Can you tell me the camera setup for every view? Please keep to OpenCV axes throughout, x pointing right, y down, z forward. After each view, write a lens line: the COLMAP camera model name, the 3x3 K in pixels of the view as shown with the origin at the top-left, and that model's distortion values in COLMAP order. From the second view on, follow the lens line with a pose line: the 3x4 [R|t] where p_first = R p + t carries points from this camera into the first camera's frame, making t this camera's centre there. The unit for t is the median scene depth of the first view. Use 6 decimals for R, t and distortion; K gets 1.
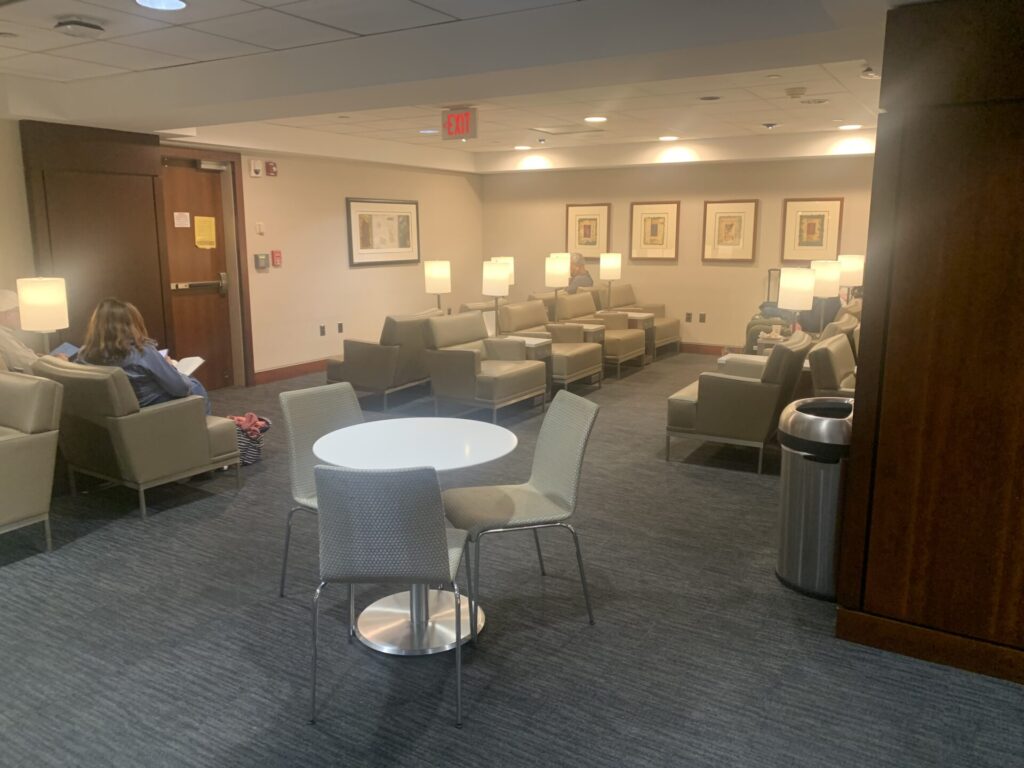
lens RADIAL K [[783.6, 0, 525.4], [0, 783.6, 379.6], [0, 0, 1]] dist [-0.009835, 0.002494]
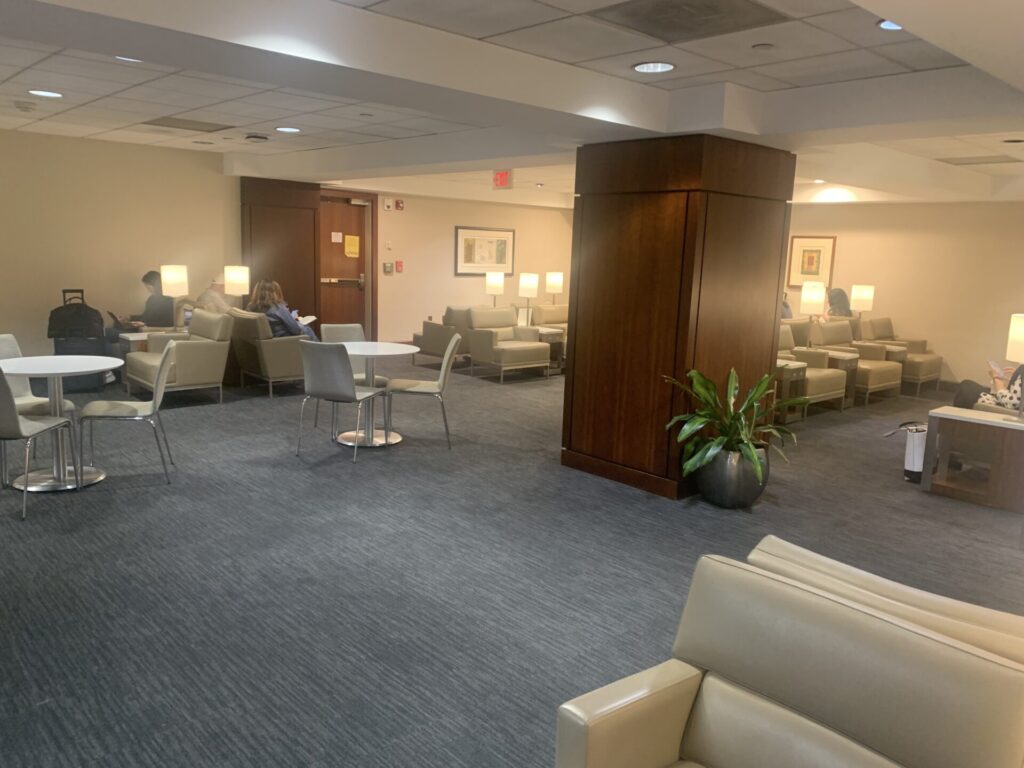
lens RADIAL K [[786.9, 0, 512.0], [0, 786.9, 384.0], [0, 0, 1]] dist [0.003704, 0.000756]
pose [[0.958866, 0.081242, -0.271986, 0.323068], [-0.088932, 0.995908, -0.016046, 0.072315], [0.269570, 0.039574, 0.962167, -0.363559]]
